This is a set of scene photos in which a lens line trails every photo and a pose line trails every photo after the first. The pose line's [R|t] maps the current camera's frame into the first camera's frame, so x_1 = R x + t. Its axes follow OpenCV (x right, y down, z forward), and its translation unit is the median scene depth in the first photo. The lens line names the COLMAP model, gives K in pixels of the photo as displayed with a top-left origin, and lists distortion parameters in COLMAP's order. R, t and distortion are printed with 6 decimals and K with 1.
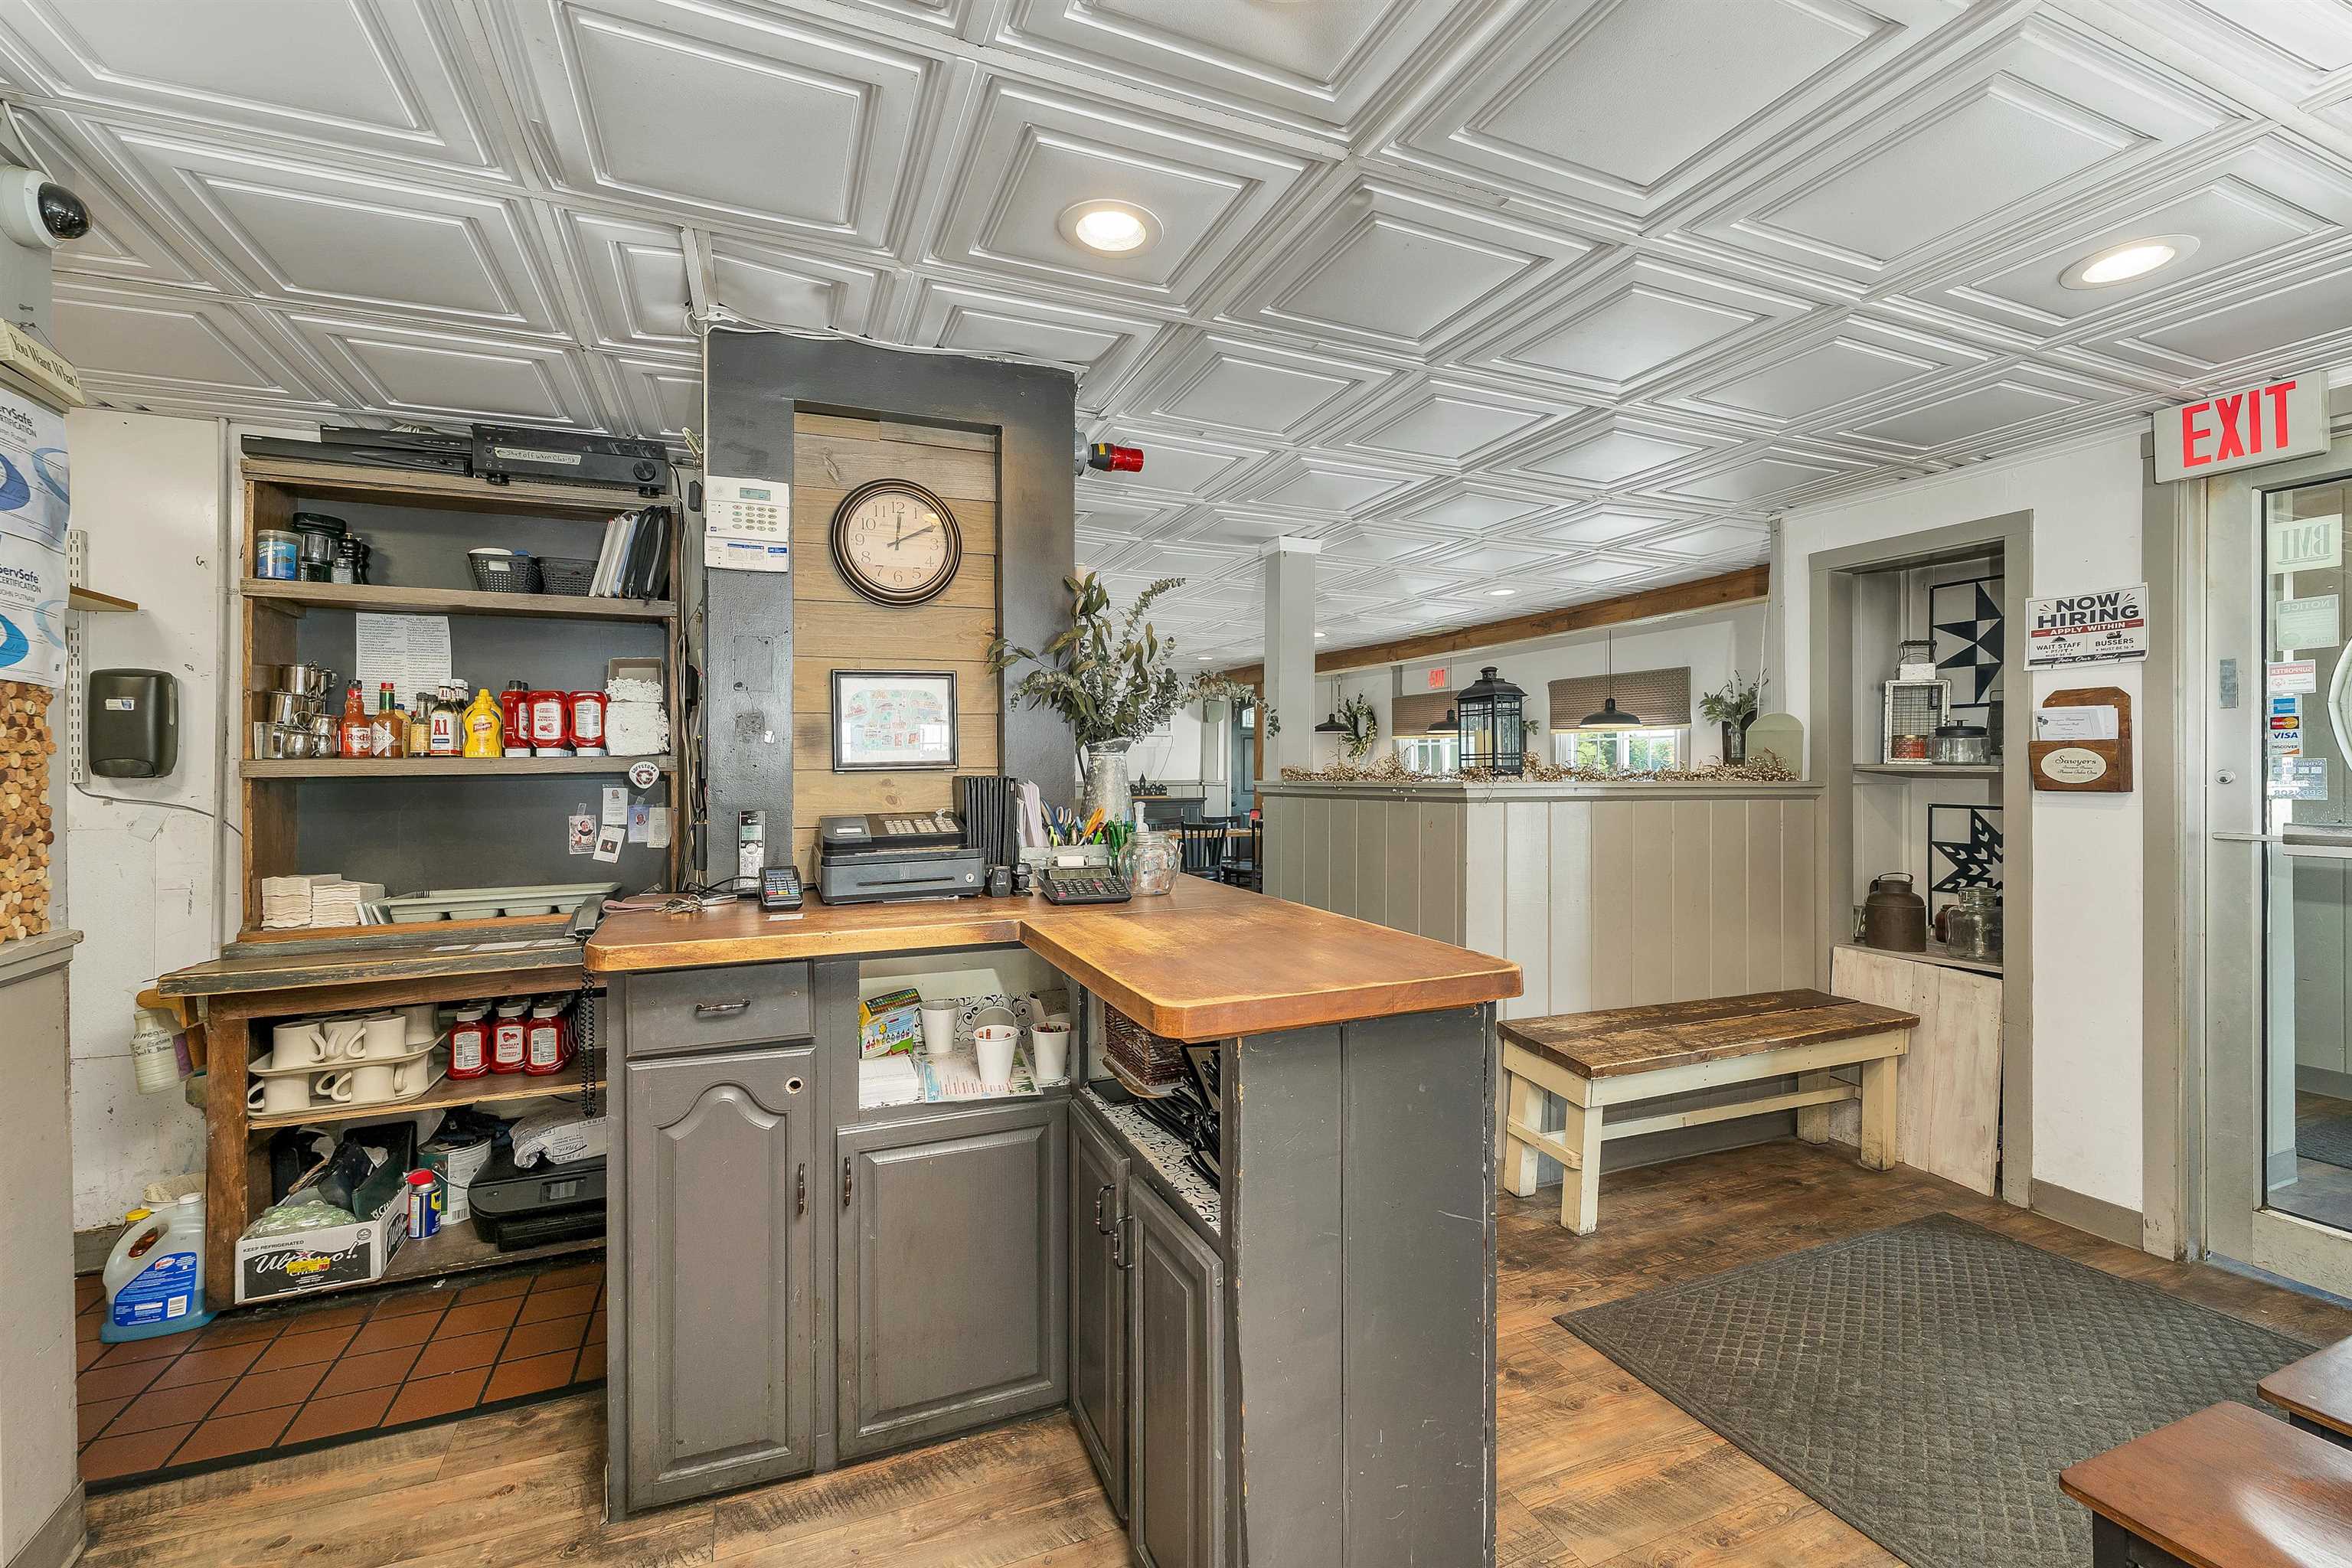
lens RADIAL K [[1011.8, 0, 1173.3], [0, 1011.8, 771.9], [0, 0, 1]] dist [-0.001333, 0.000181]
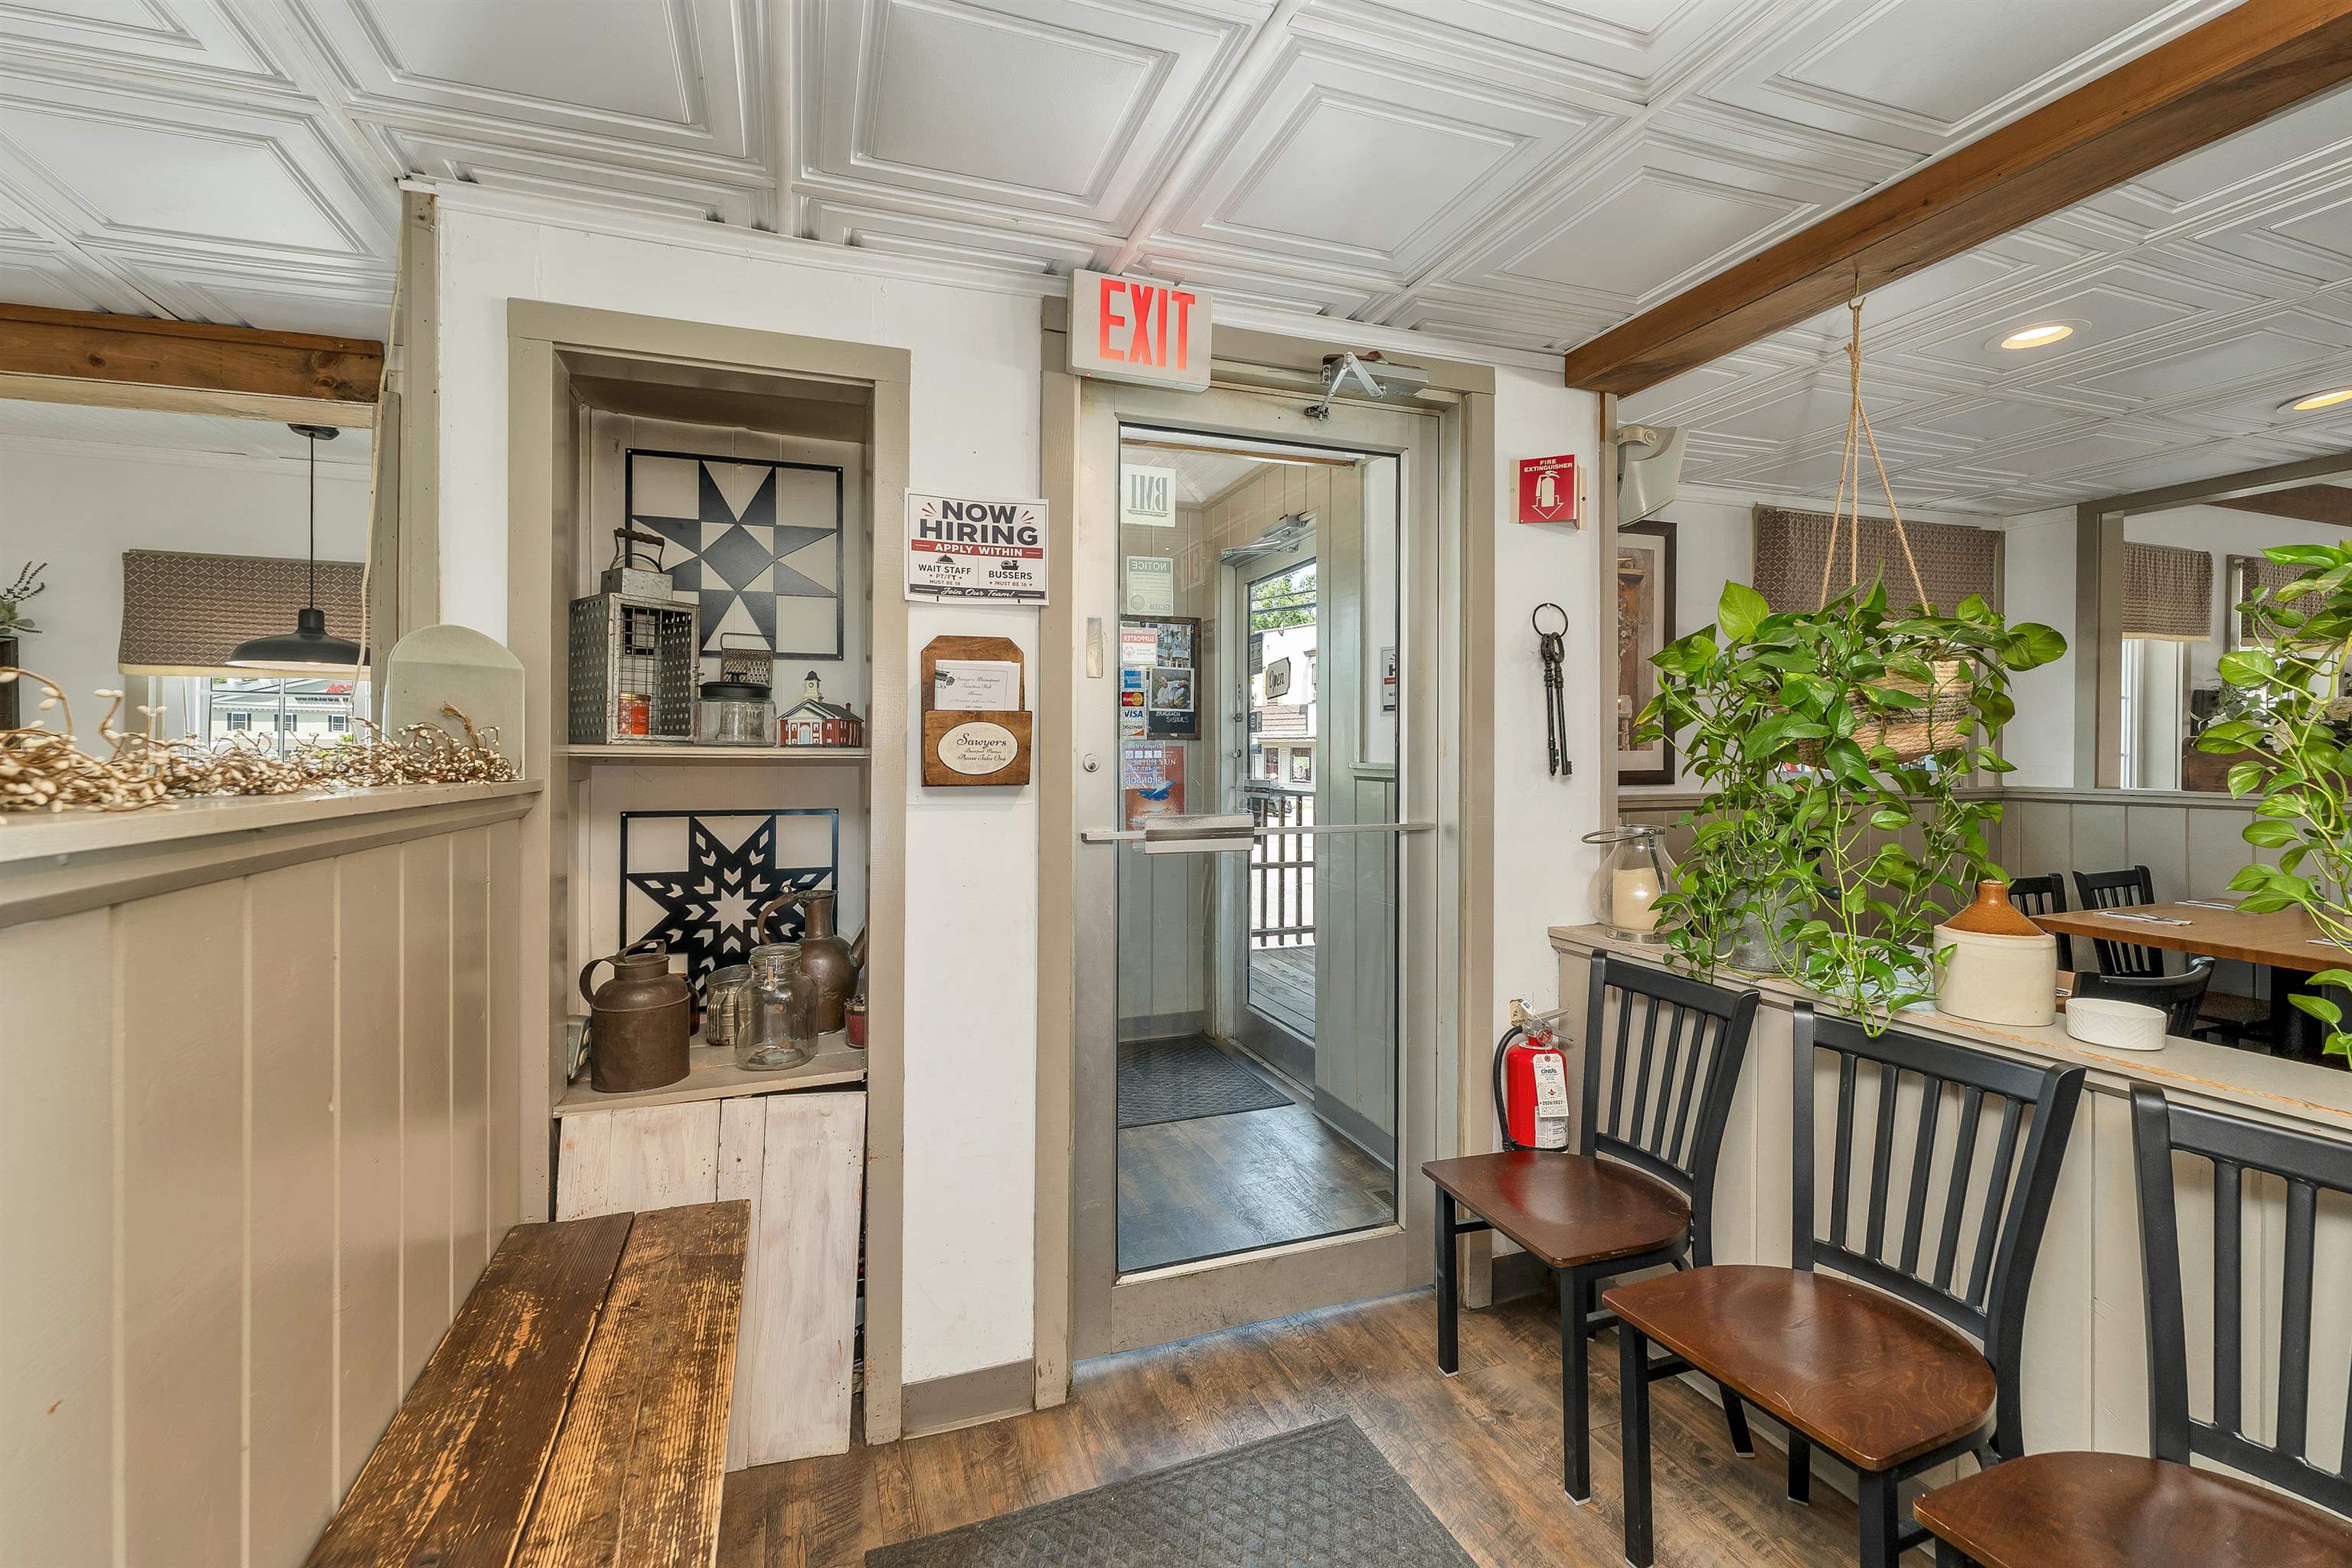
lens RADIAL K [[1011.8, 0, 1198.0], [0, 1011.8, 750.7], [0, 0, 1]] dist [-0.001333, 0.000181]
pose [[0.072253, 0.001388, 0.997385, 0.221007], [0.003155, 0.999994, -0.001621, -0.003313], [-0.997381, 0.003264, 0.072249, 0.777671]]
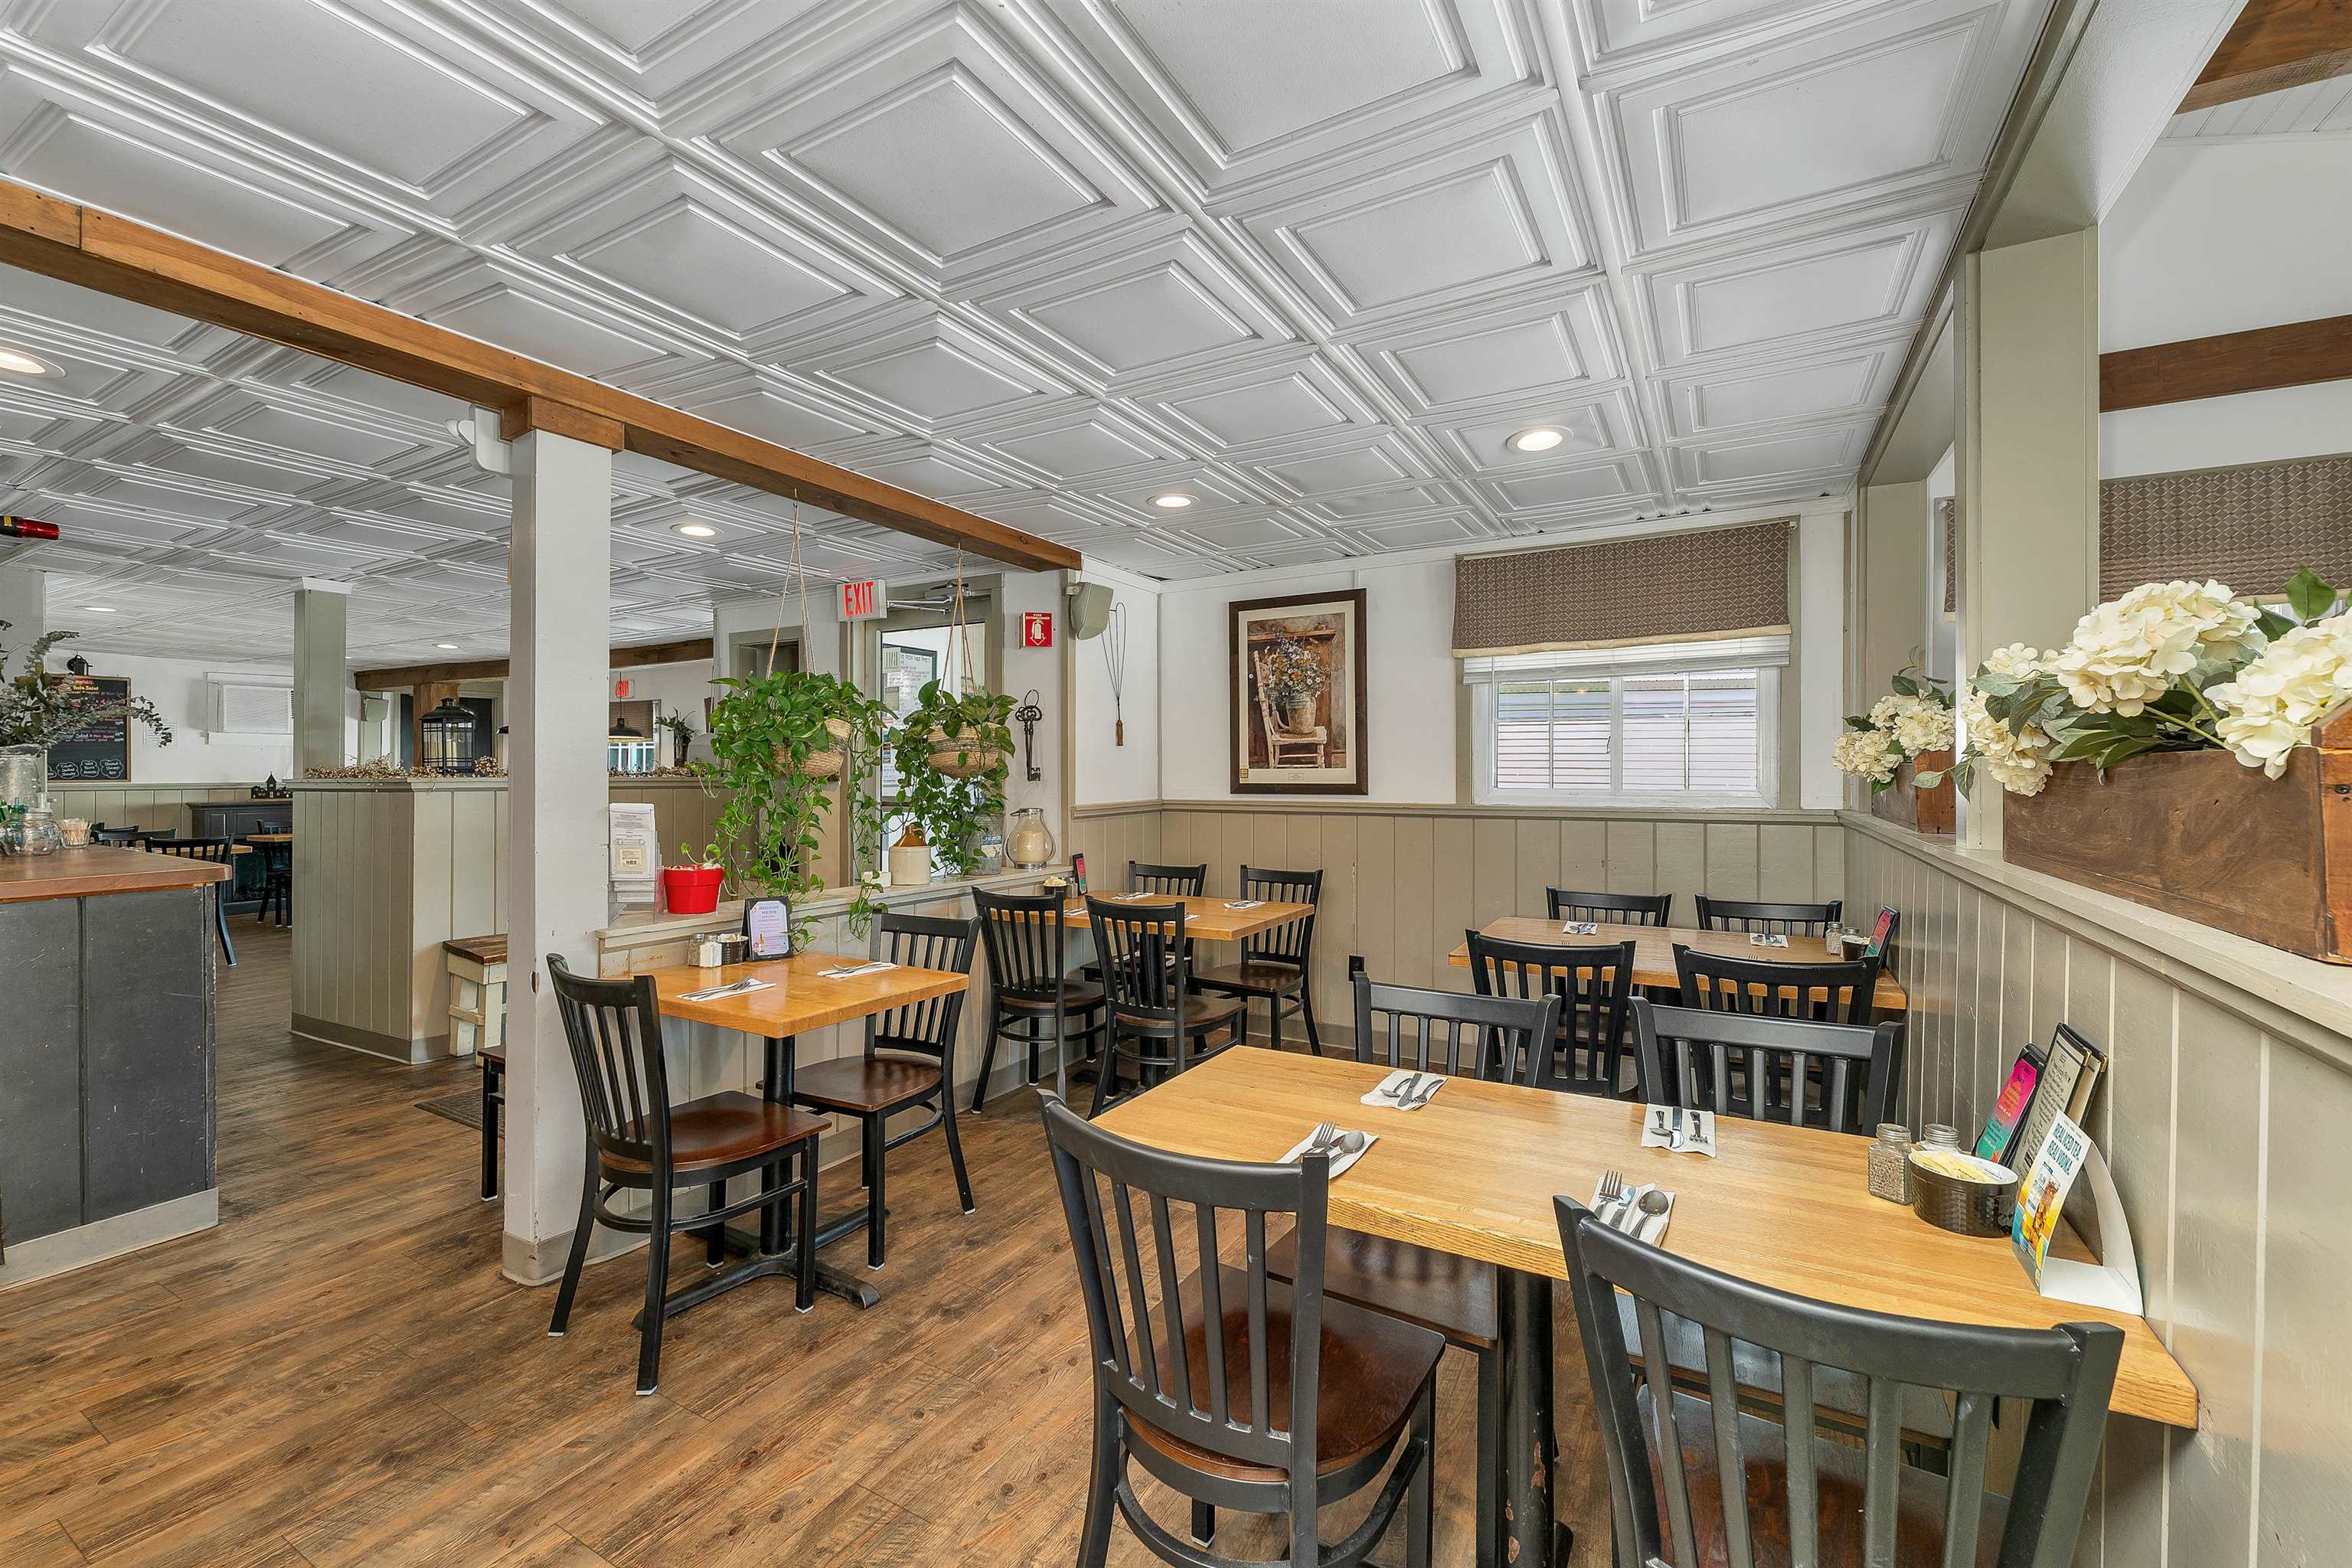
lens RADIAL K [[1011.8, 0, 1182.0], [0, 1011.8, 783.1], [0, 0, 1]] dist [-0.001333, 0.000181]
pose [[0.813998, -0.005435, 0.580842, 0.356519], [0.000419, 0.999961, 0.008769, 0.006012], [-0.580867, -0.006895, 0.813969, -0.846073]]
